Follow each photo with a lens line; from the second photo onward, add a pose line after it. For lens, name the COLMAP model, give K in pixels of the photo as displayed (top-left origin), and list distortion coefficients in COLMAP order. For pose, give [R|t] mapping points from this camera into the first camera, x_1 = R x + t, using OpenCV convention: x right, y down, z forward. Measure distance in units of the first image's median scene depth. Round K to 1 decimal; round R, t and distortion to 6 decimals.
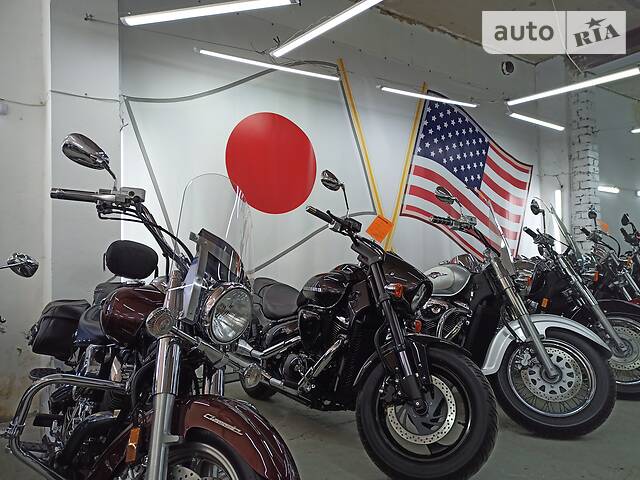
lens RADIAL K [[484.3, 0, 320.0], [0, 484.3, 240.0], [0, 0, 1]] dist [0.065451, -0.049979]
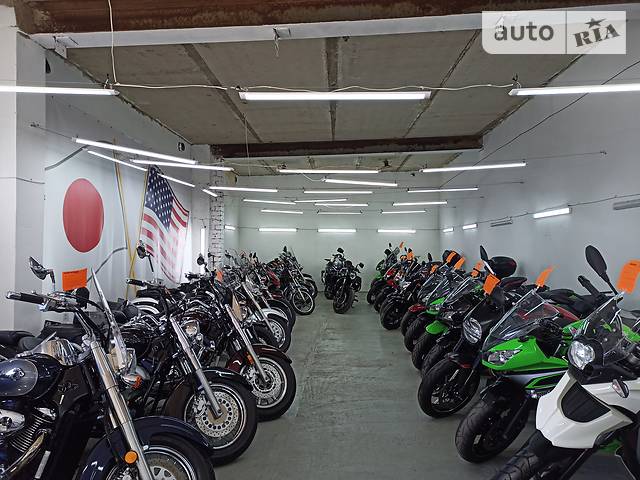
lens RADIAL K [[484.3, 0, 320.0], [0, 484.3, 240.0], [0, 0, 1]] dist [0.065451, -0.049979]
pose [[0.600821, 0.026759, 0.798935, -0.585427], [-0.040018, 0.999193, -0.003371, -0.081795], [-0.798381, -0.029947, 0.601407, -0.266589]]
